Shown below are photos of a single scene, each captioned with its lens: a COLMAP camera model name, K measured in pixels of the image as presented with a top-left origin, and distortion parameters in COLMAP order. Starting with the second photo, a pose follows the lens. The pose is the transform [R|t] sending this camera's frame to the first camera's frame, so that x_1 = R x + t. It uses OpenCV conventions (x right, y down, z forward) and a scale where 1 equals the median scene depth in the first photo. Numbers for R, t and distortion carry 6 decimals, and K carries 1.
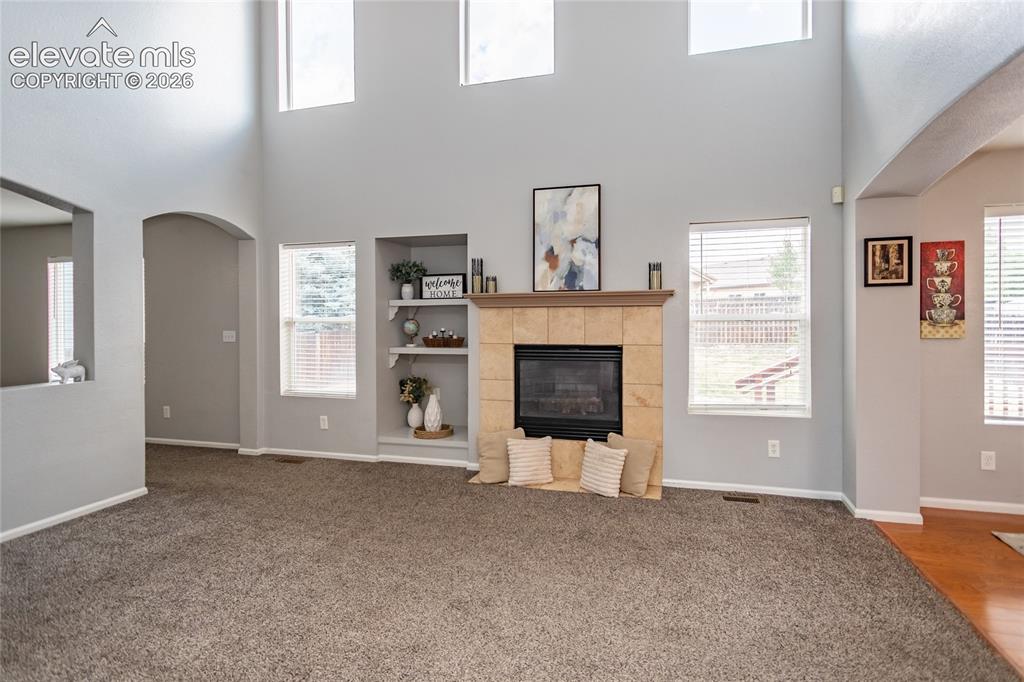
lens RADIAL K [[488.2, 0, 548.1], [0, 488.2, 320.0], [0, 0, 1]] dist [-0.003465, 0.001074]
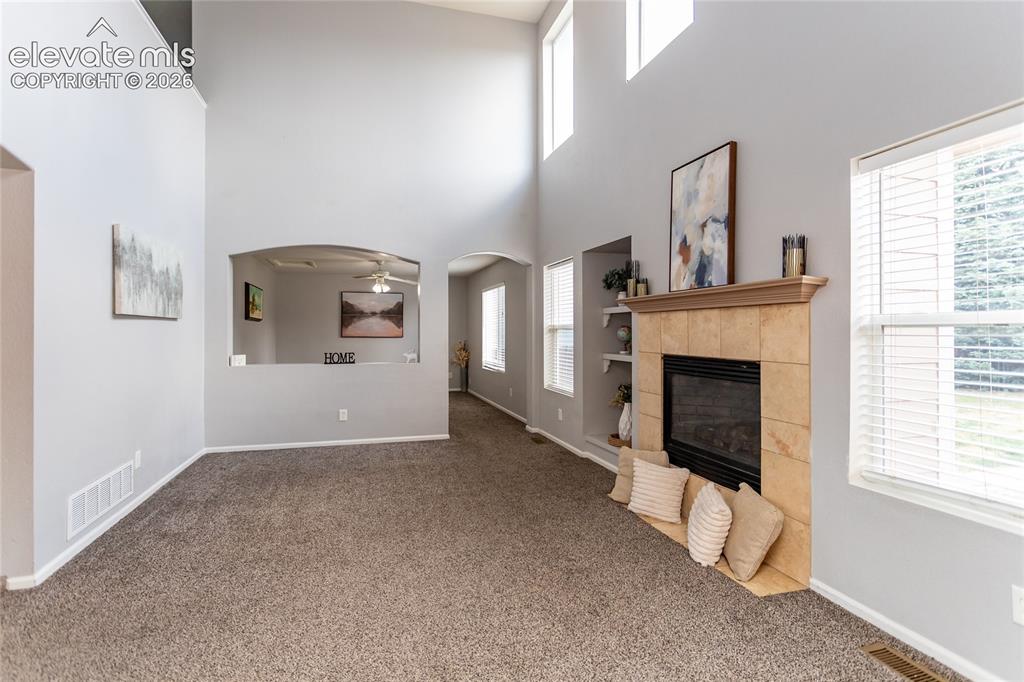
lens RADIAL K [[488.2, 0, 499.5], [0, 488.2, 322.5], [0, 0, 1]] dist [-0.003465, 0.001074]
pose [[0.514224, -0.010014, -0.857597, 0.553576], [-0.006402, 0.999859, -0.015514, 0.009368], [0.857632, 0.013468, 0.514088, 0.319696]]
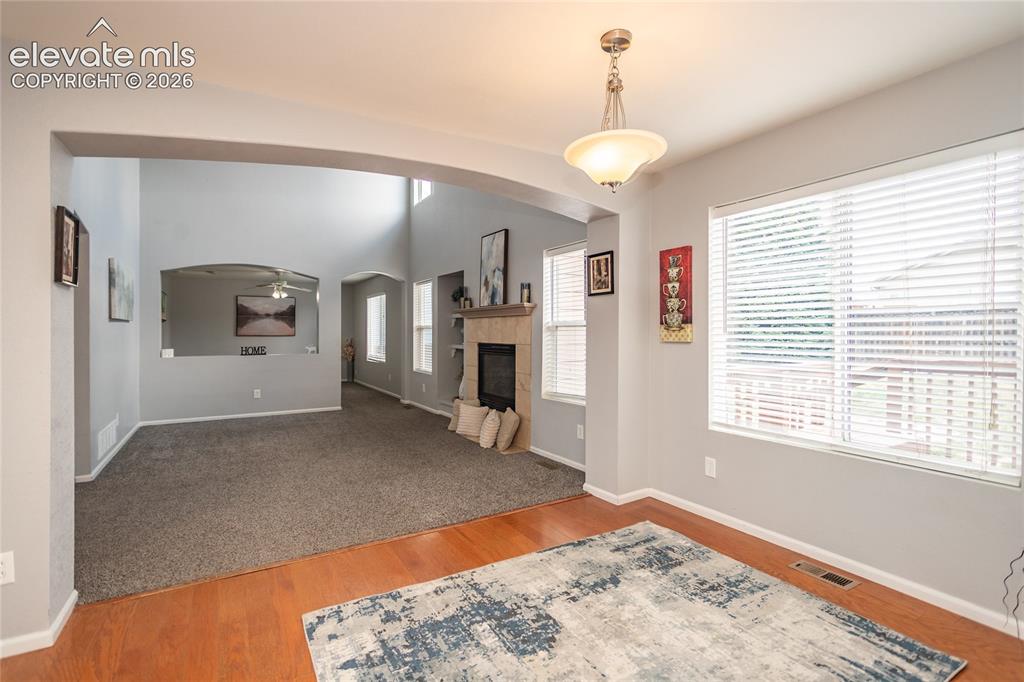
lens RADIAL K [[488.2, 0, 516.4], [0, 488.2, 333.3], [0, 0, 1]] dist [-0.003465, 0.001074]
pose [[0.718307, 0.006953, -0.695692, 1.090397], [-0.004971, 0.999976, 0.004862, 0.013539], [0.695709, -0.000035, 0.718324, 0.023343]]
